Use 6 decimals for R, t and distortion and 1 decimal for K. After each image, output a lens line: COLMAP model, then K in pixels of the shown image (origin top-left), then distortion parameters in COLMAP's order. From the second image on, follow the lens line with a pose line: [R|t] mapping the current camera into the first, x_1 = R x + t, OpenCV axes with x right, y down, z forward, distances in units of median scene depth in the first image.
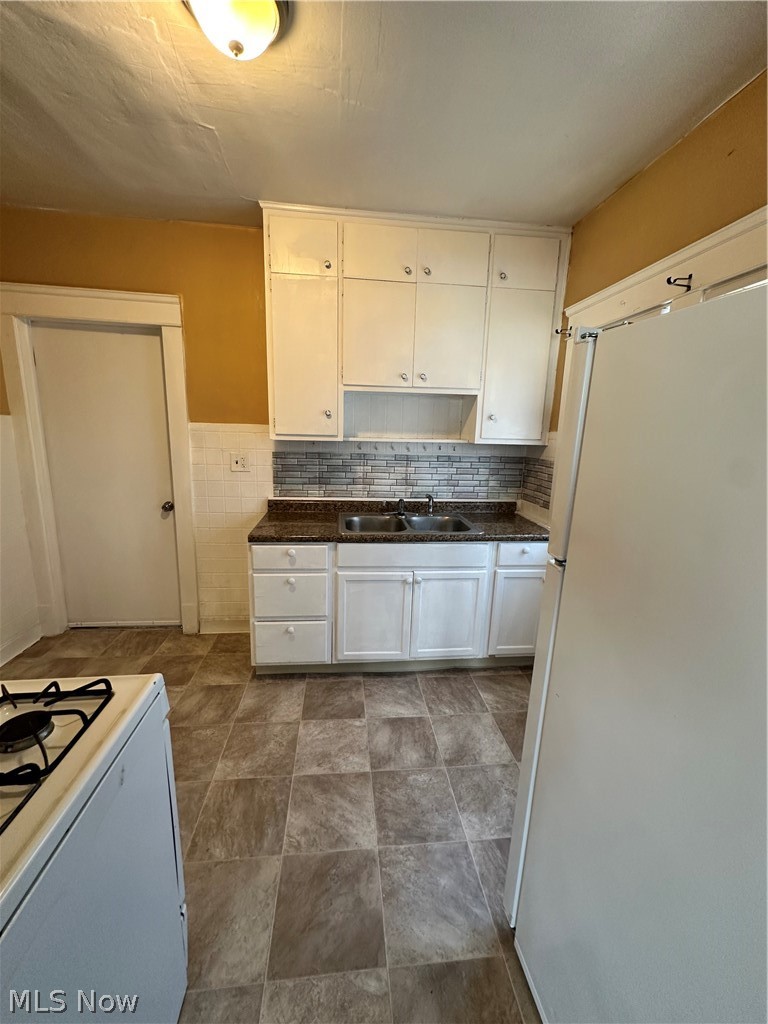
lens RADIAL K [[410.3, 0, 384.7], [0, 410.3, 512.1], [0, 0, 1]] dist [0.004096, 0.000589]
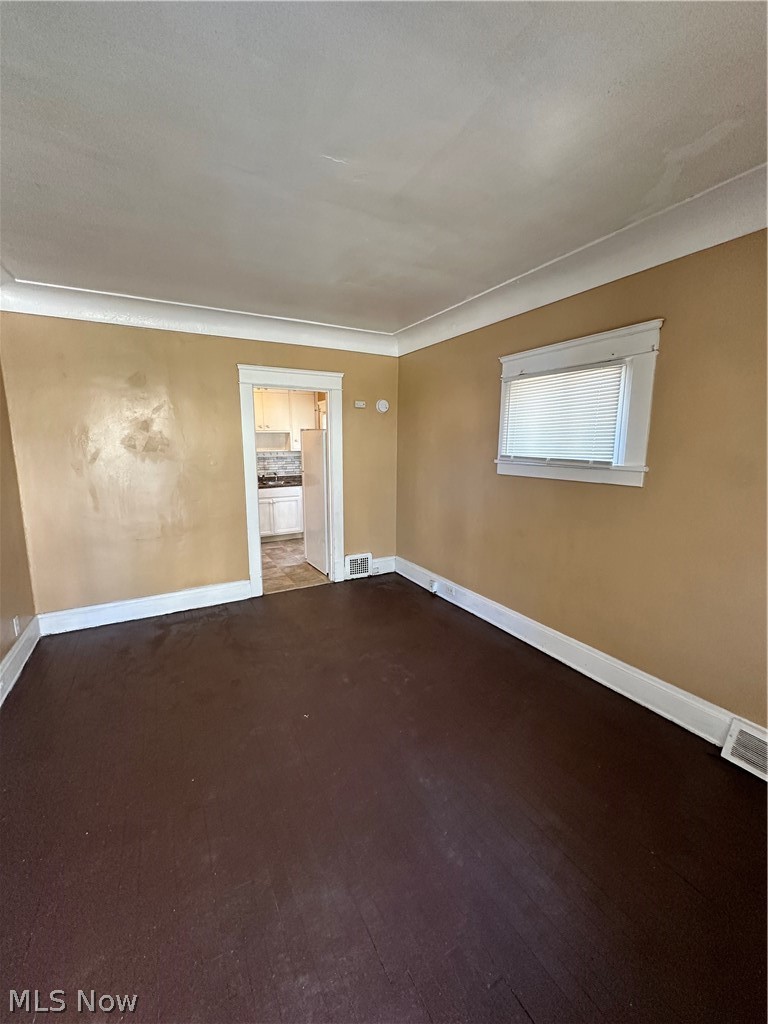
lens RADIAL K [[410.3, 0, 386.4], [0, 410.3, 511.1], [0, 0, 1]] dist [0.004096, 0.000589]
pose [[0.922125, -0.096527, 0.374657, -0.228550], [0.109265, 0.993930, -0.012853, 0.304168], [-0.371142, 0.052789, 0.927074, -1.574495]]
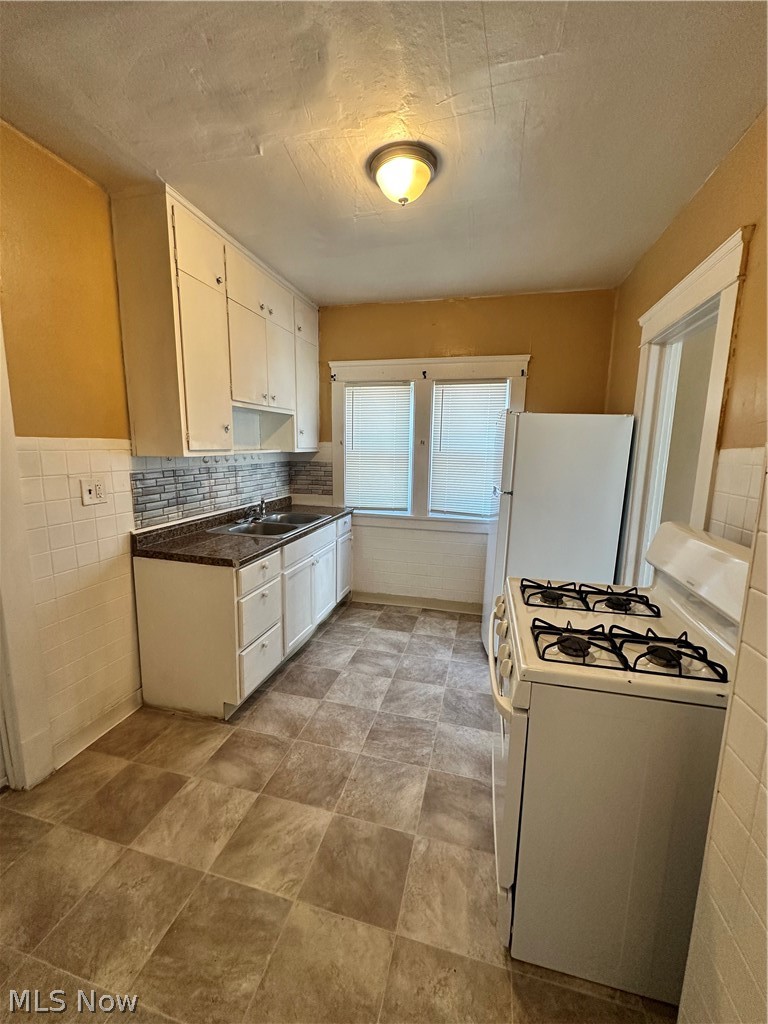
lens RADIAL K [[410.3, 0, 382.7], [0, 410.3, 512.8], [0, 0, 1]] dist [0.004096, 0.000589]
pose [[0.354696, -0.175483, 0.918366, -0.880442], [0.187480, 0.975629, 0.114015, -0.075381], [-0.915993, 0.131734, 0.378951, 0.282282]]
